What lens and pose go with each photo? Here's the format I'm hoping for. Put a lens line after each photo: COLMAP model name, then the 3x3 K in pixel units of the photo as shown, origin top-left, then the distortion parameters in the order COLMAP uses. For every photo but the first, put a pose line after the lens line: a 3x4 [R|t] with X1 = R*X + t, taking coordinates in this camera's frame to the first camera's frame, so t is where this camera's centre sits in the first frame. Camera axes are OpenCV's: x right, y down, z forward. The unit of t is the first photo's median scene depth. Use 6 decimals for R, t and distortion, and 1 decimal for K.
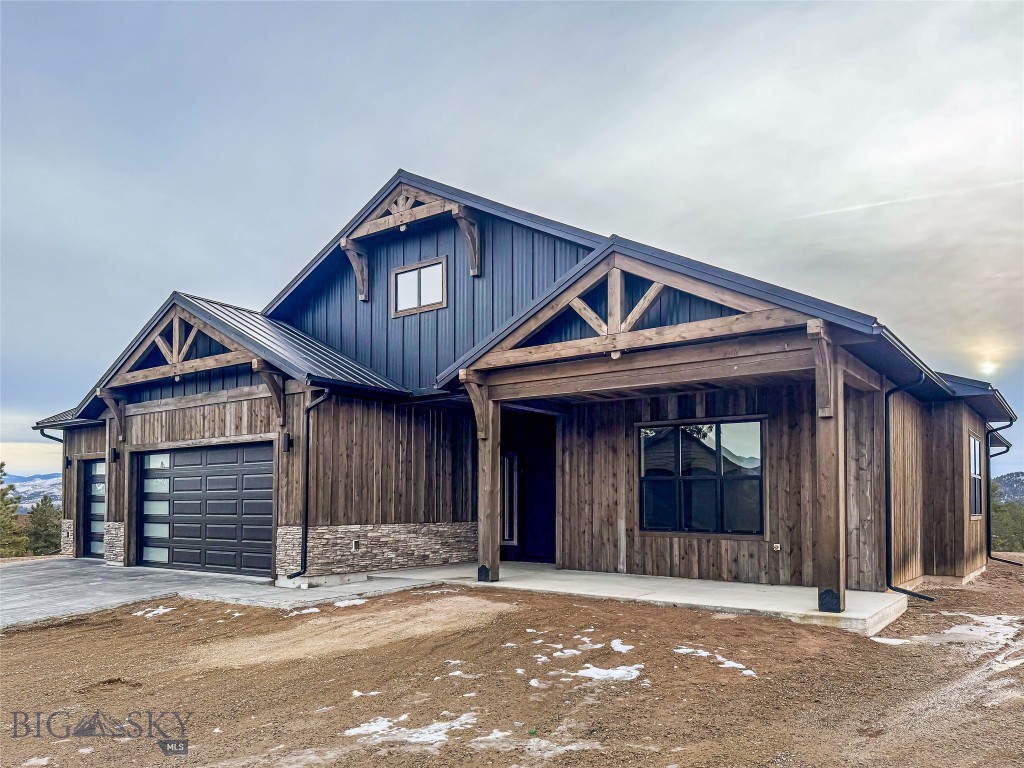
lens RADIAL K [[749.1, 0, 512.6], [0, 749.1, 476.4], [0, 0, 1]] dist [0.032556, -0.003586]
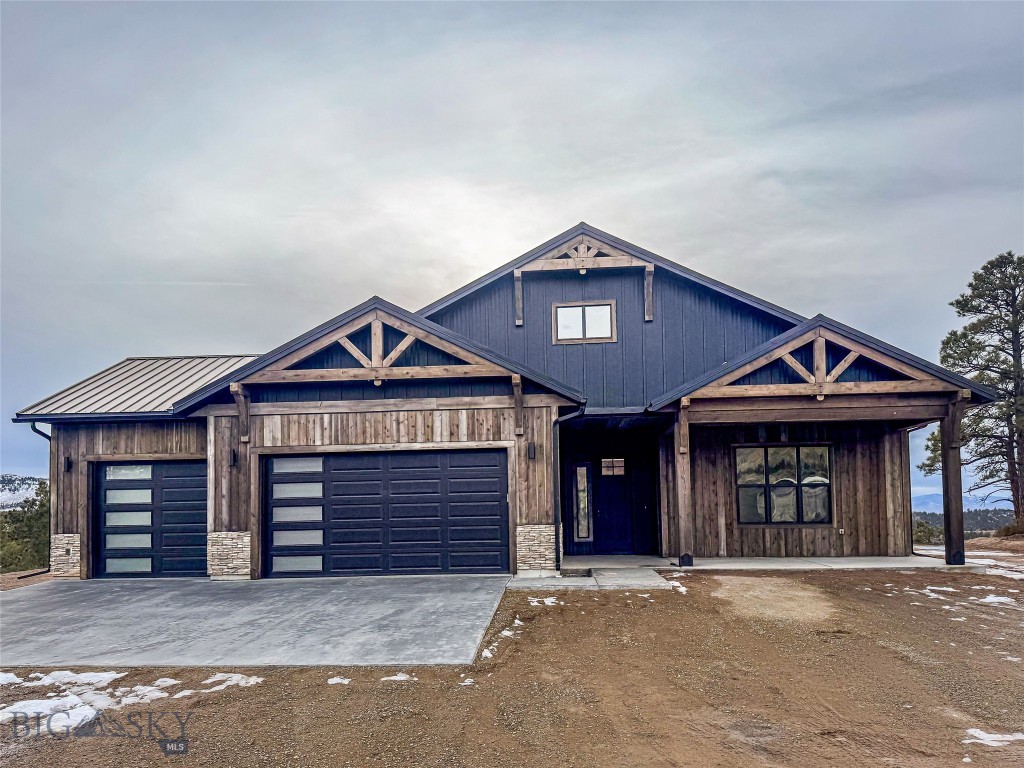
lens RADIAL K [[749.1, 0, 512.6], [0, 749.1, 476.4], [0, 0, 1]] dist [0.032556, -0.003586]
pose [[0.850981, 0.014808, 0.524988, -0.864526], [-0.001807, 0.999679, -0.025269, 0.020793], [-0.525194, 0.020555, 0.850734, 0.064591]]
